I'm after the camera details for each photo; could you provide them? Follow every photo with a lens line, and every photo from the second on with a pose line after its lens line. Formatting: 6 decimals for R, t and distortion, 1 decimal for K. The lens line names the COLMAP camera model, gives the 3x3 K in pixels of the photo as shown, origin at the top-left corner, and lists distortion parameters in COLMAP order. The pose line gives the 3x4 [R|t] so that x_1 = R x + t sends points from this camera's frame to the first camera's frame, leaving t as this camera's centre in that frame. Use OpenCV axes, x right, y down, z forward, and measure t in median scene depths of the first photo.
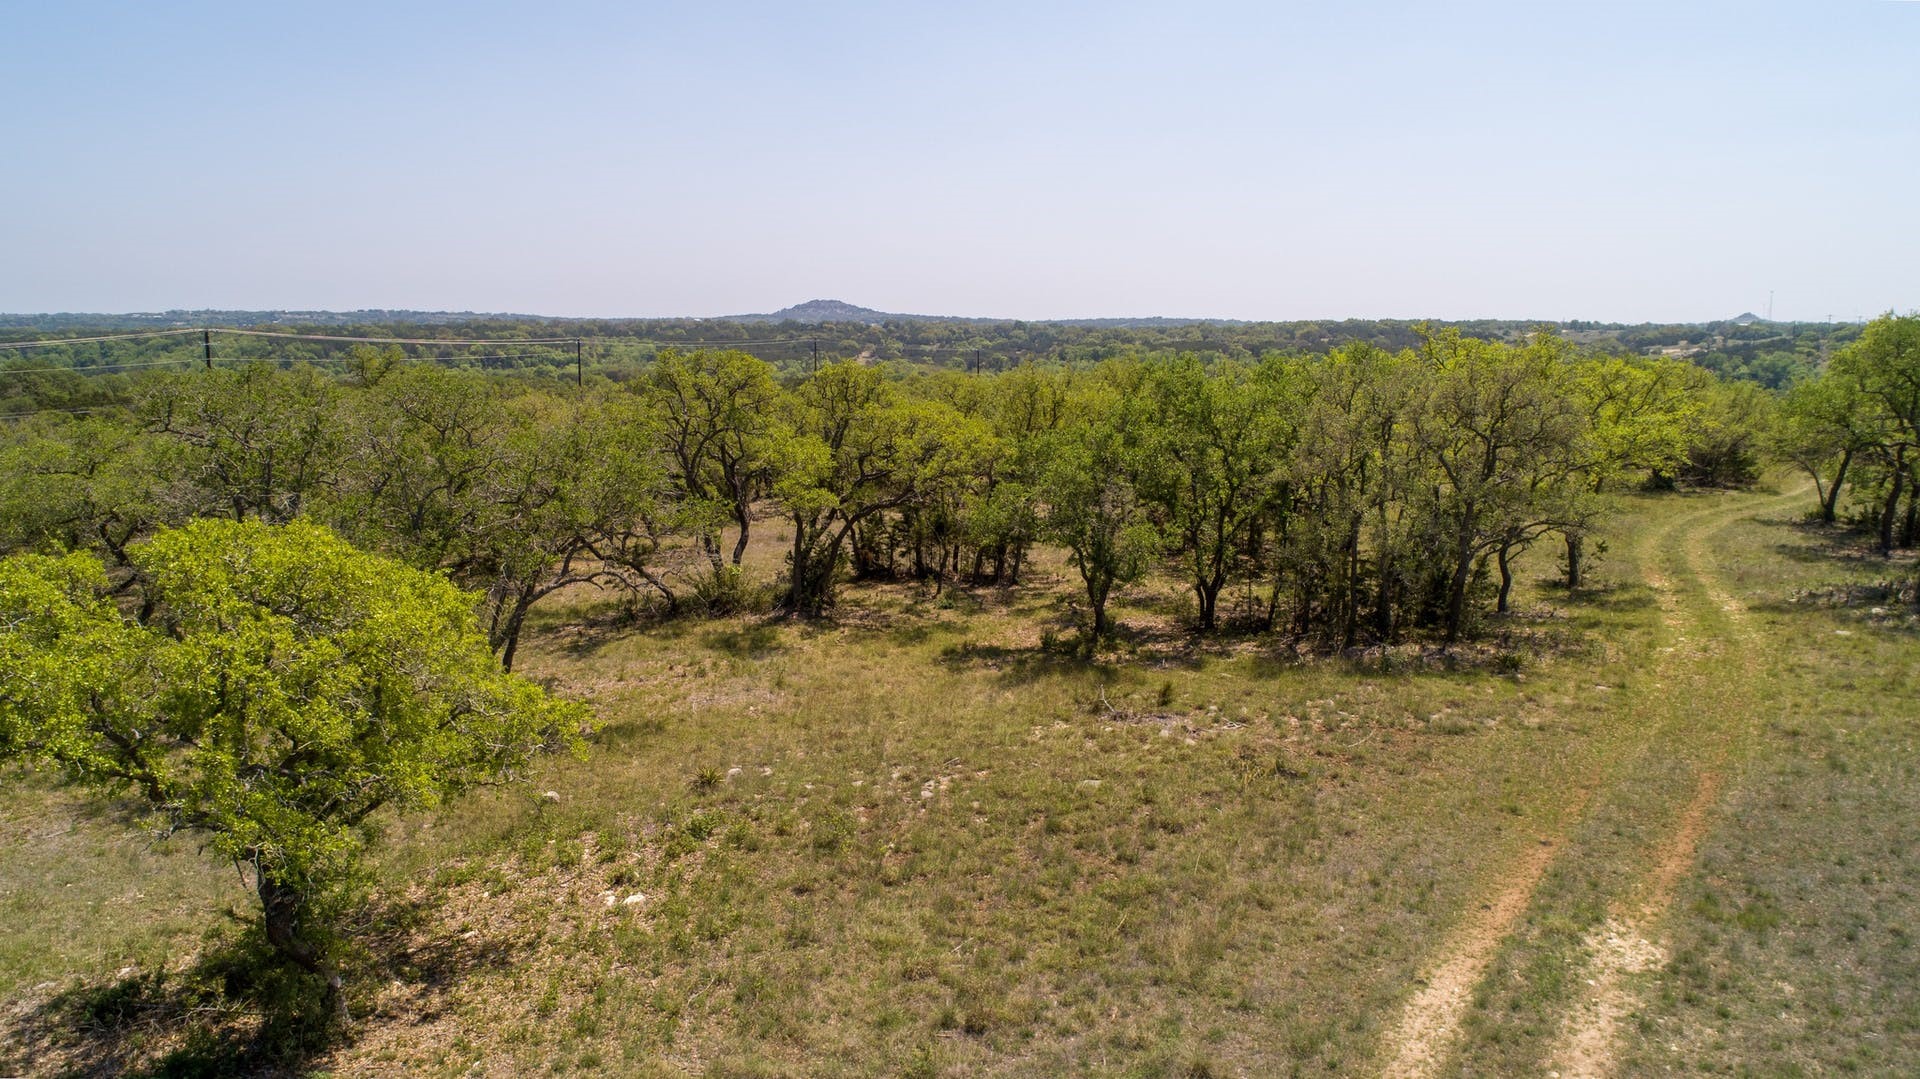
lens RADIAL K [[1292.6, 0, 962.1], [0, 1292.6, 535.3], [0, 0, 1]] dist [-0.016409, 0.006664]
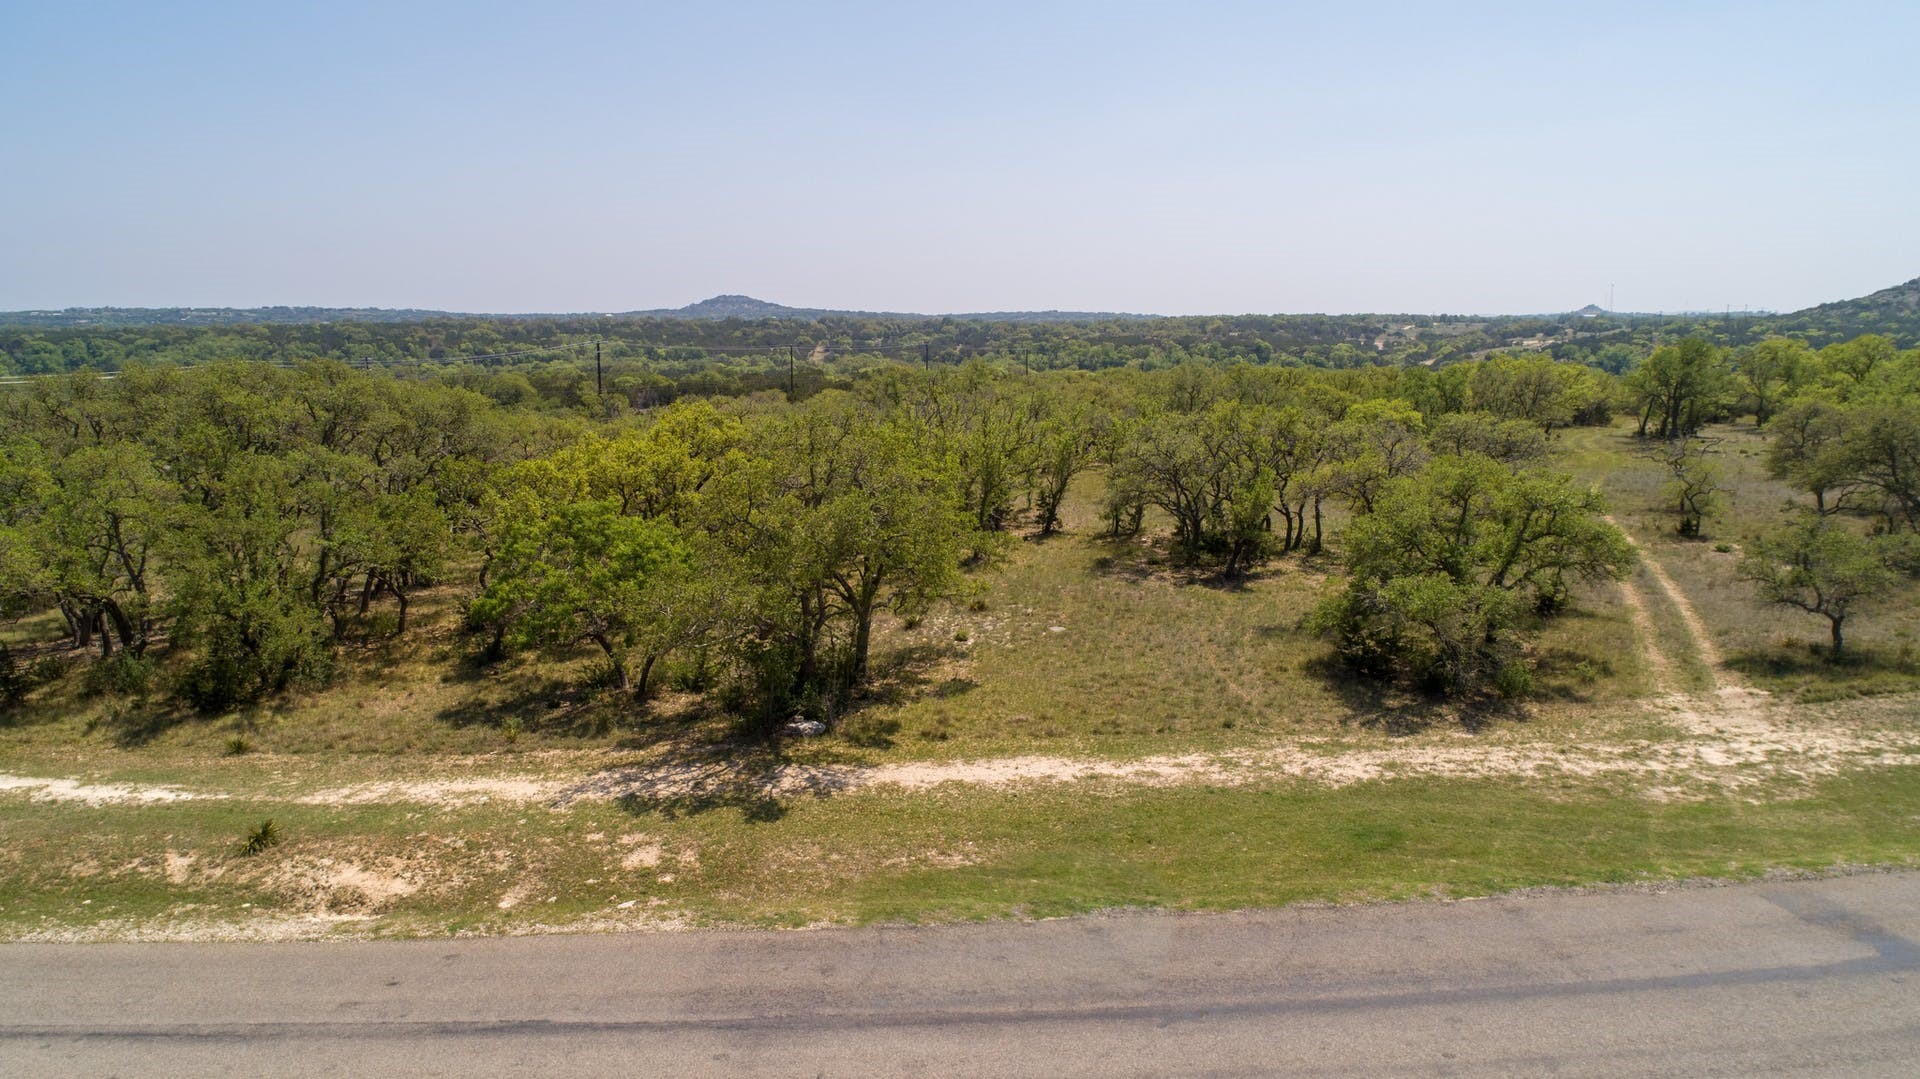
lens RADIAL K [[1292.6, 0, 962.1], [0, 1292.6, 535.3], [0, 0, 1]] dist [-0.016409, 0.006664]
pose [[0.995575, -0.019194, 0.091986, -0.055341], [0.018614, 0.999801, 0.007153, 0.009842], [-0.092105, -0.005409, 0.995735, -0.087062]]
